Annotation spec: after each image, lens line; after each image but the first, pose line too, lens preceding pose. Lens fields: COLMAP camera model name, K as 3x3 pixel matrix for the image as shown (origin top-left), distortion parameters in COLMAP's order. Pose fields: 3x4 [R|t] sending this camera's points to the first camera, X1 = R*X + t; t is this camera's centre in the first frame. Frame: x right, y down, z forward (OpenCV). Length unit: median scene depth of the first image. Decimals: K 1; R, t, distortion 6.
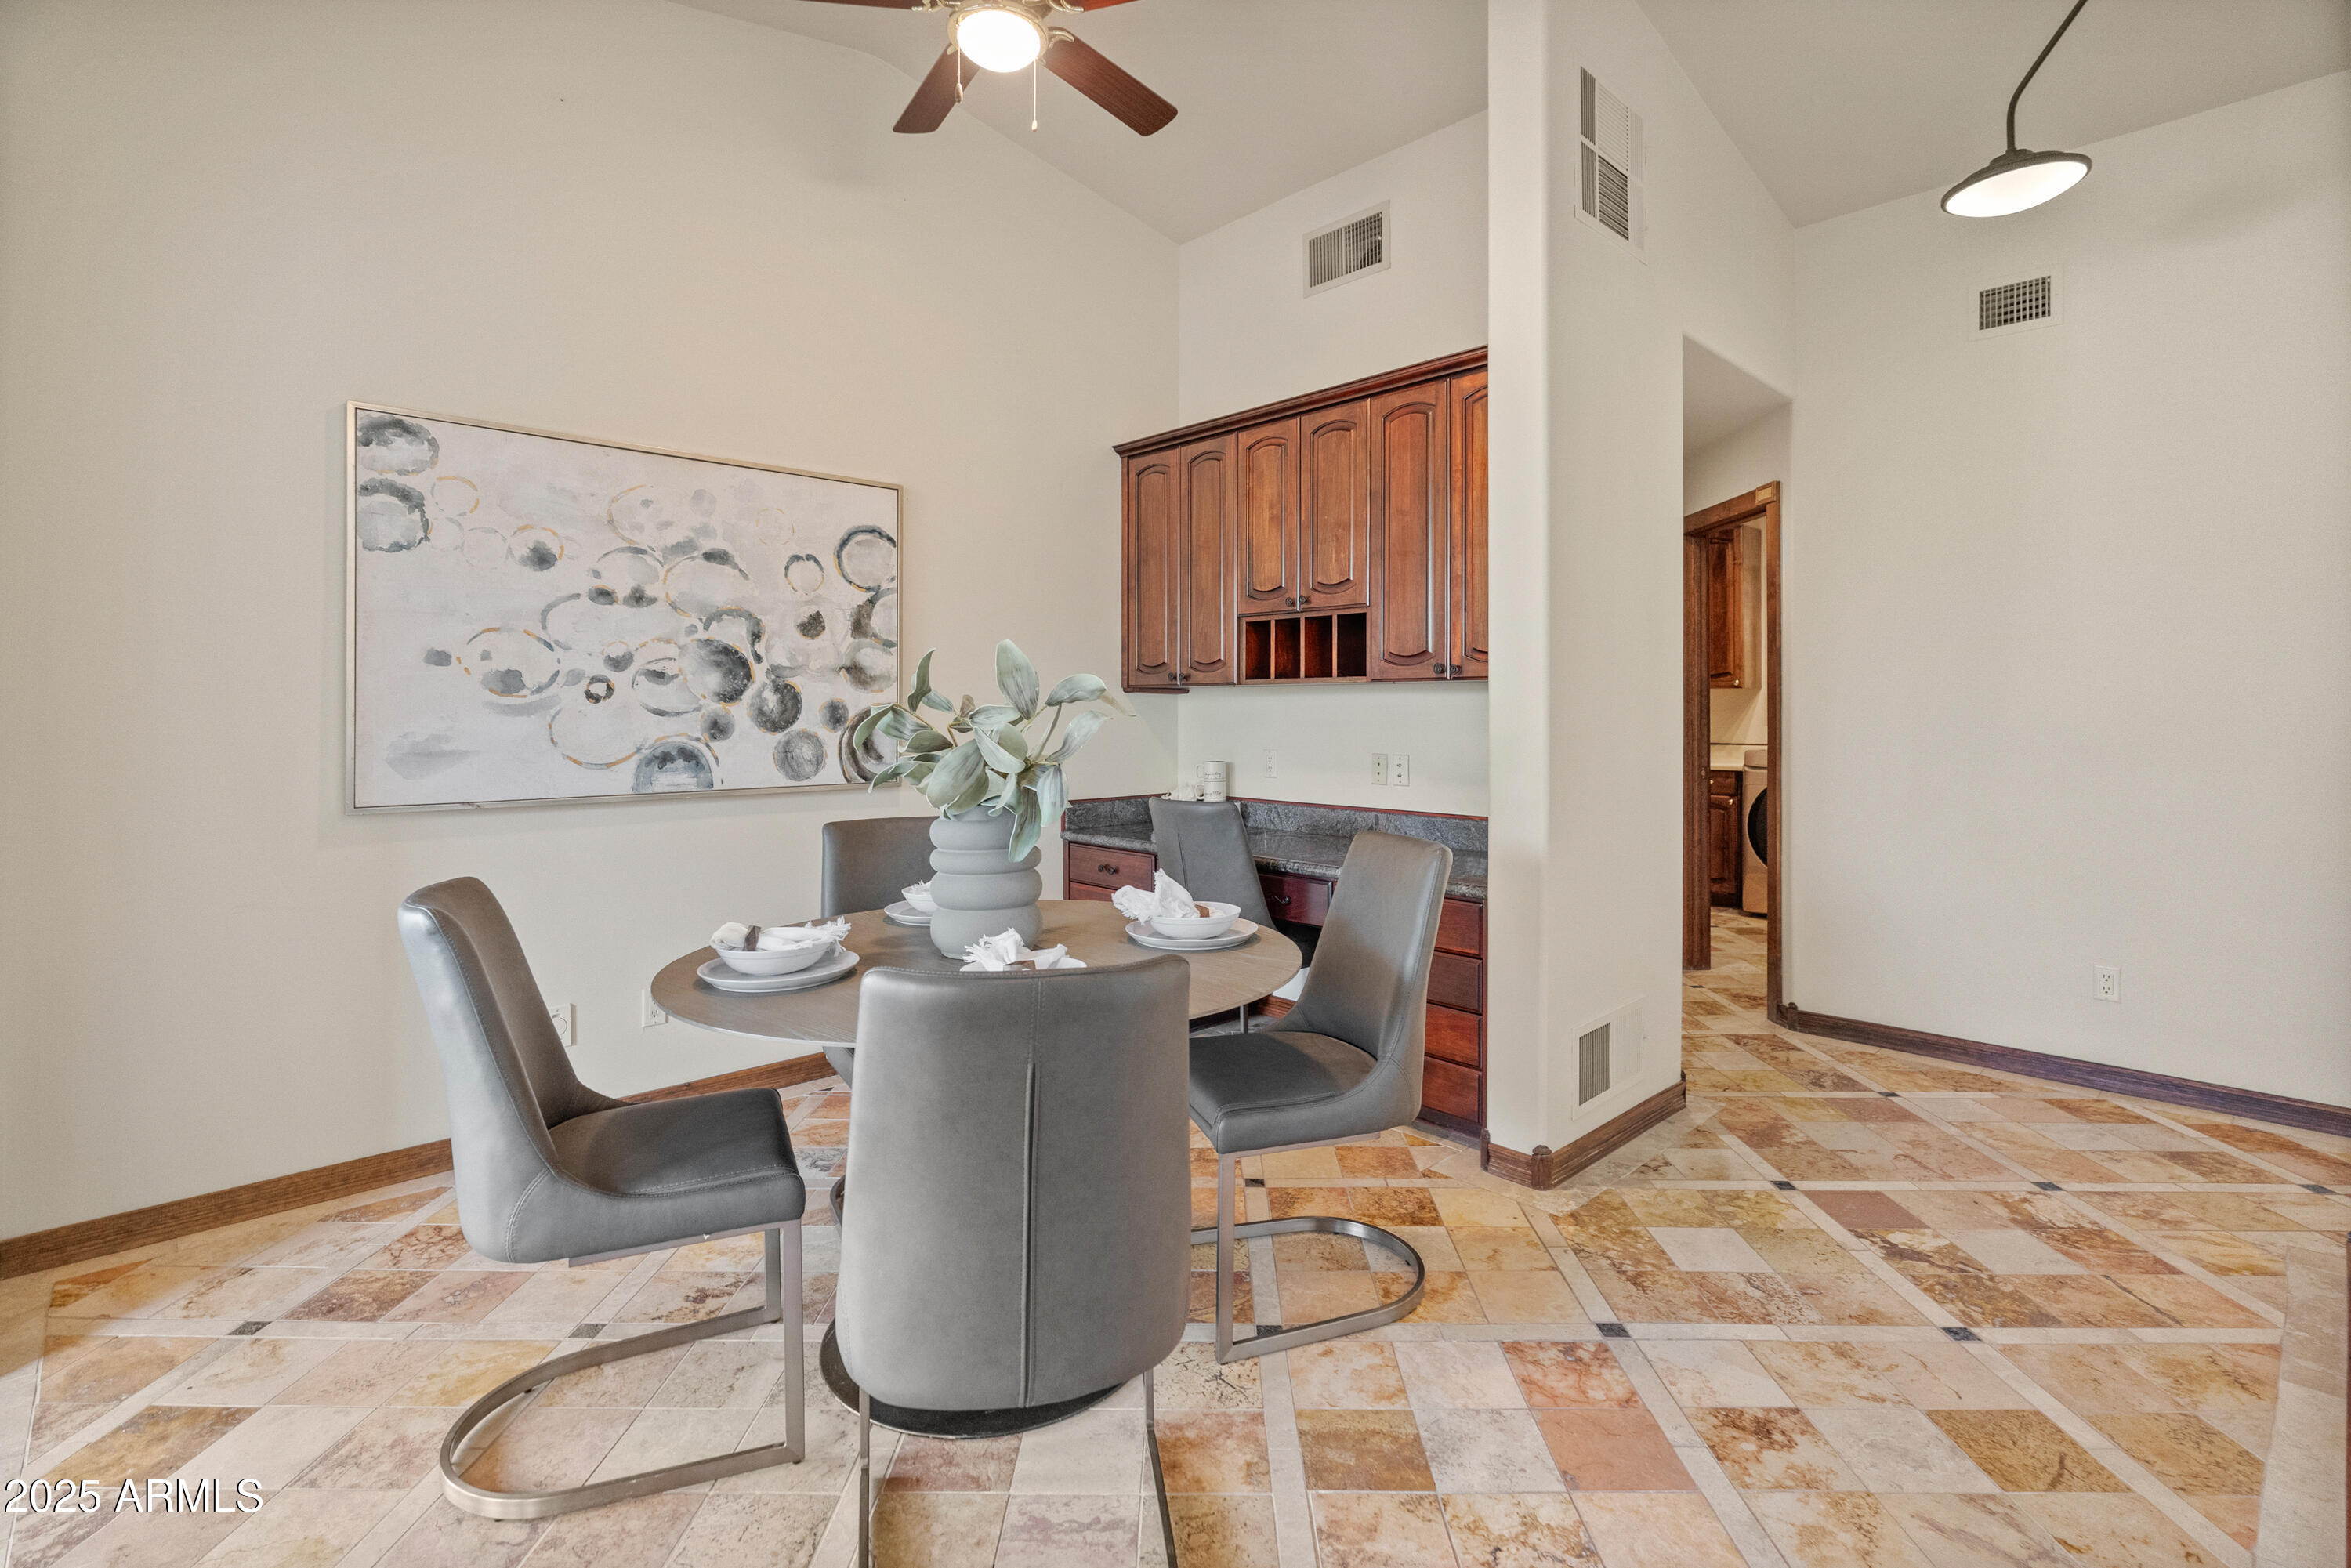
lens RADIAL K [[1104.3, 0, 1188.9], [0, 1104.3, 702.6], [0, 0, 1]] dist [0.000317, 0.000042]
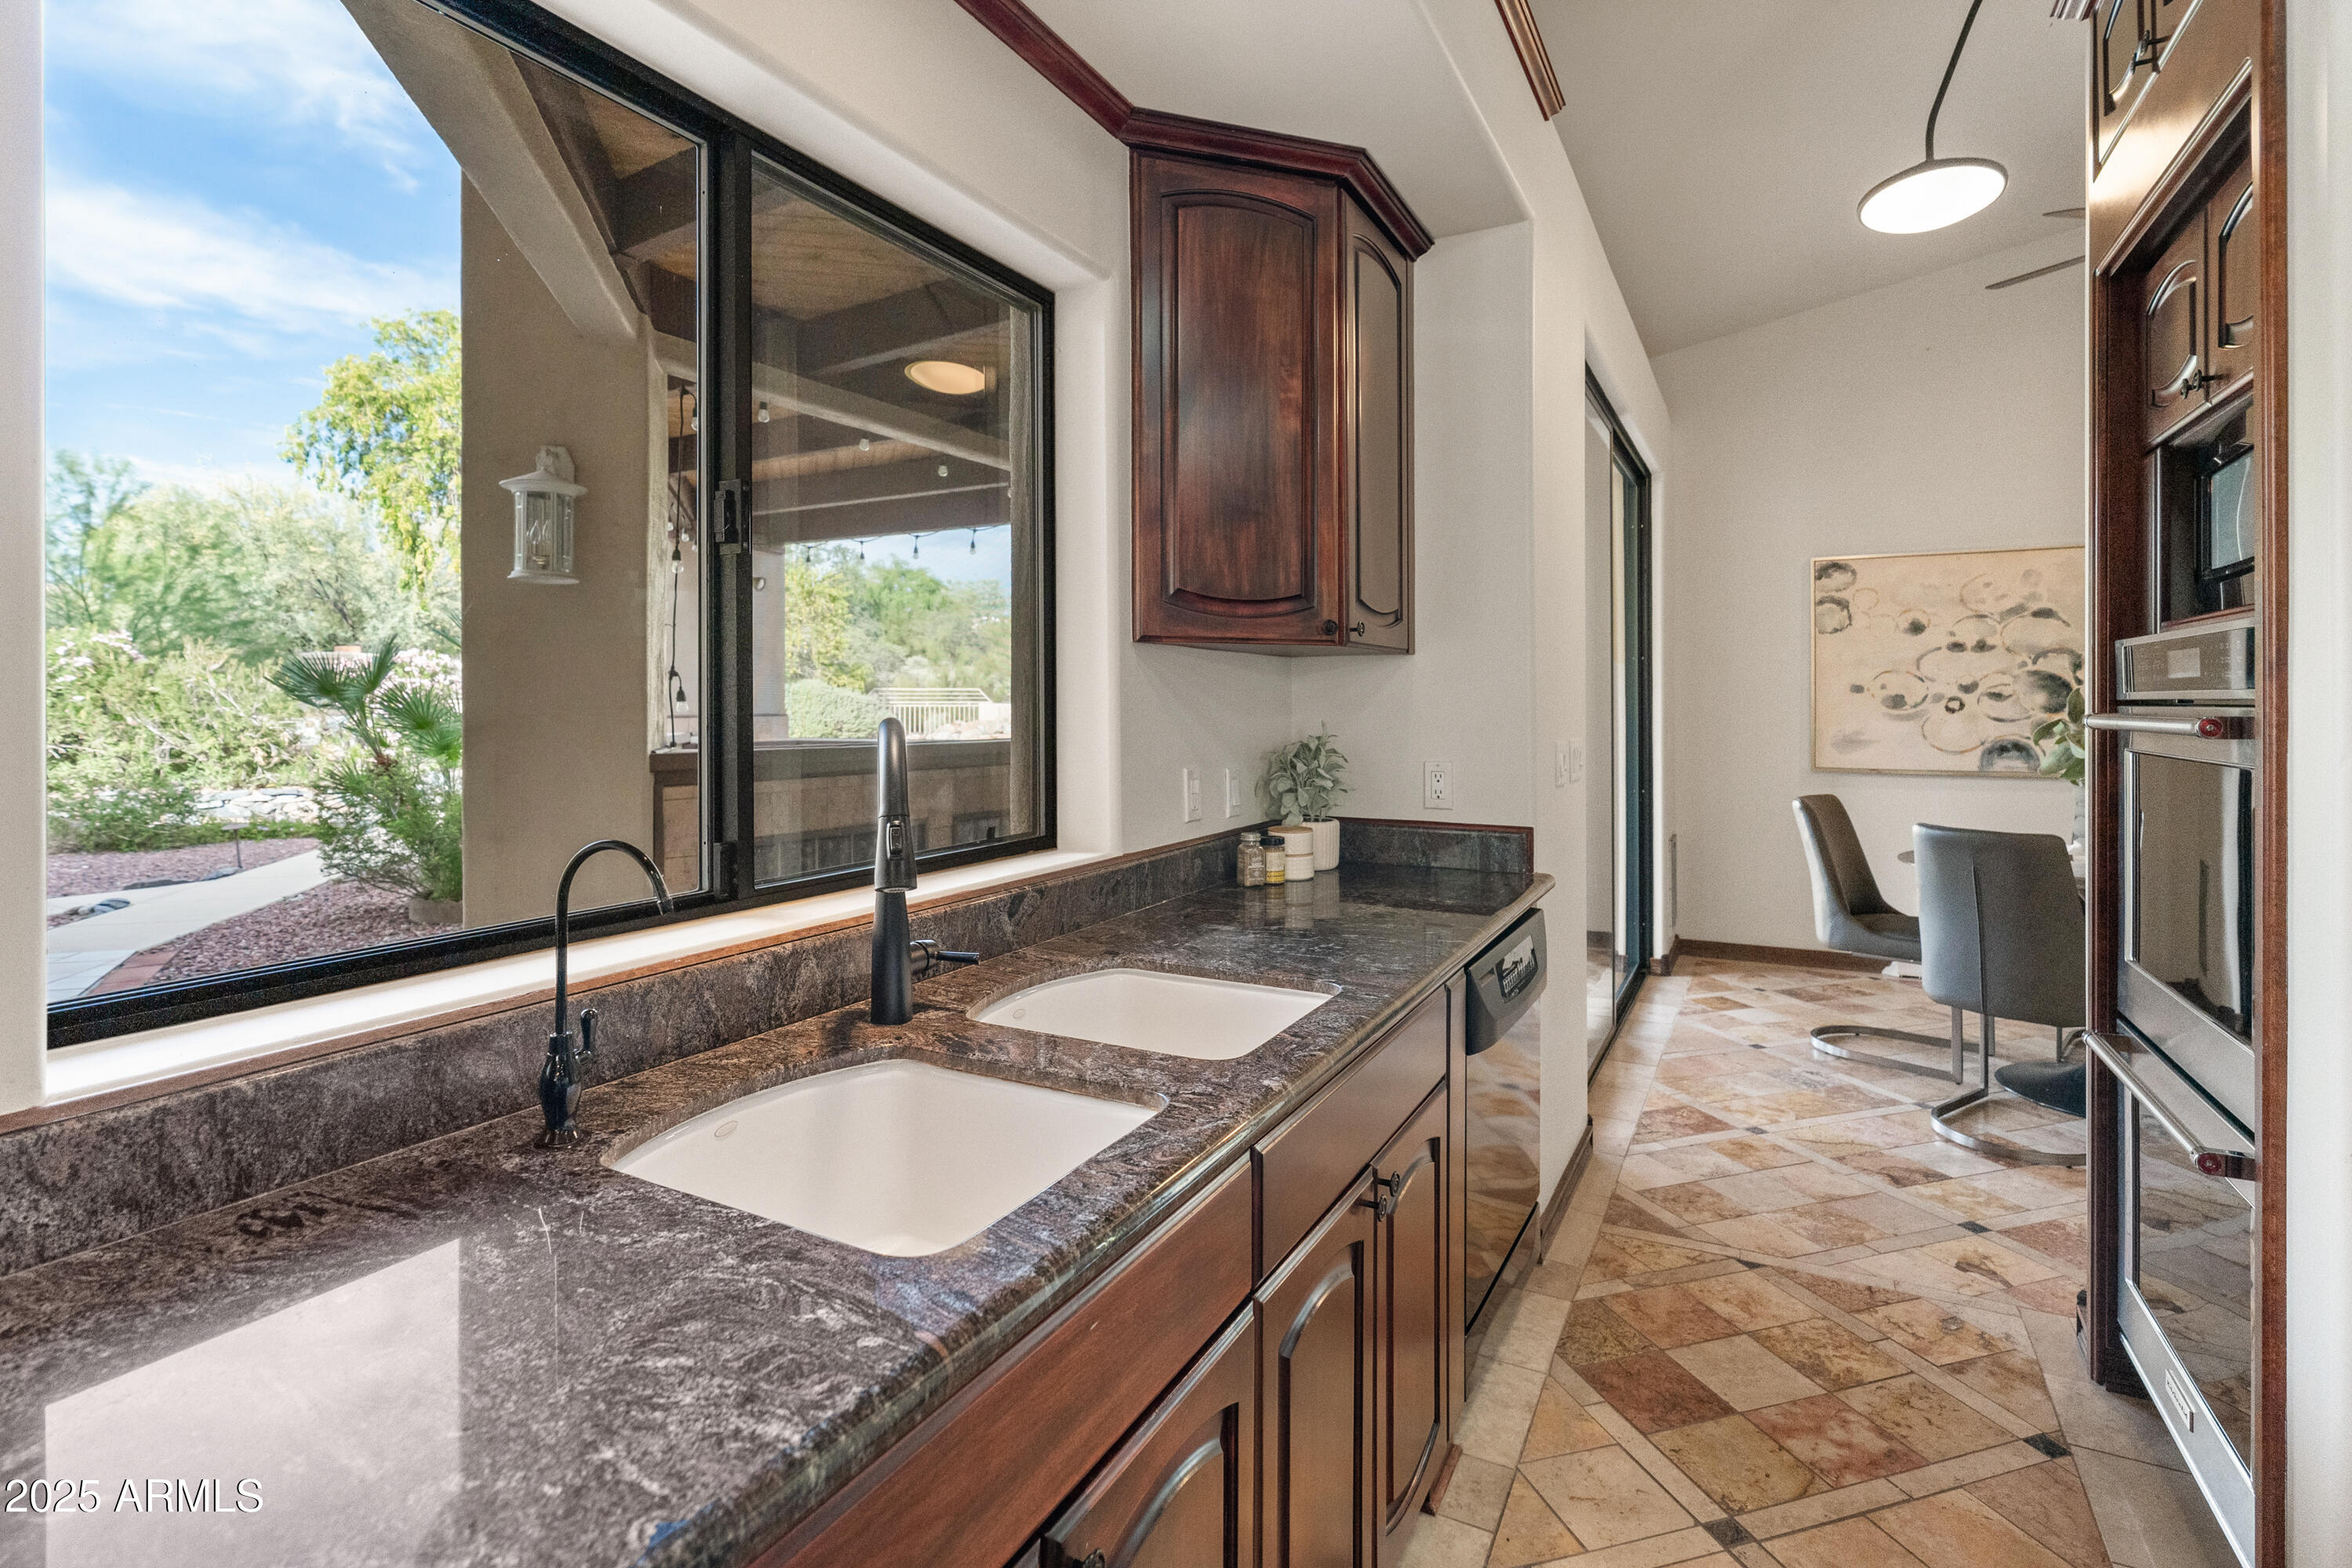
lens RADIAL K [[1104.8, 0, 1189.5], [0, 1104.8, 702.6], [0, 0, 1]] dist [0.000317, 0.000042]
pose [[0.307809, -0.005239, -0.951434, 0.652976], [0.004099, 0.999983, -0.004180, -0.013457], [0.951439, -0.002614, 0.307825, -0.557027]]
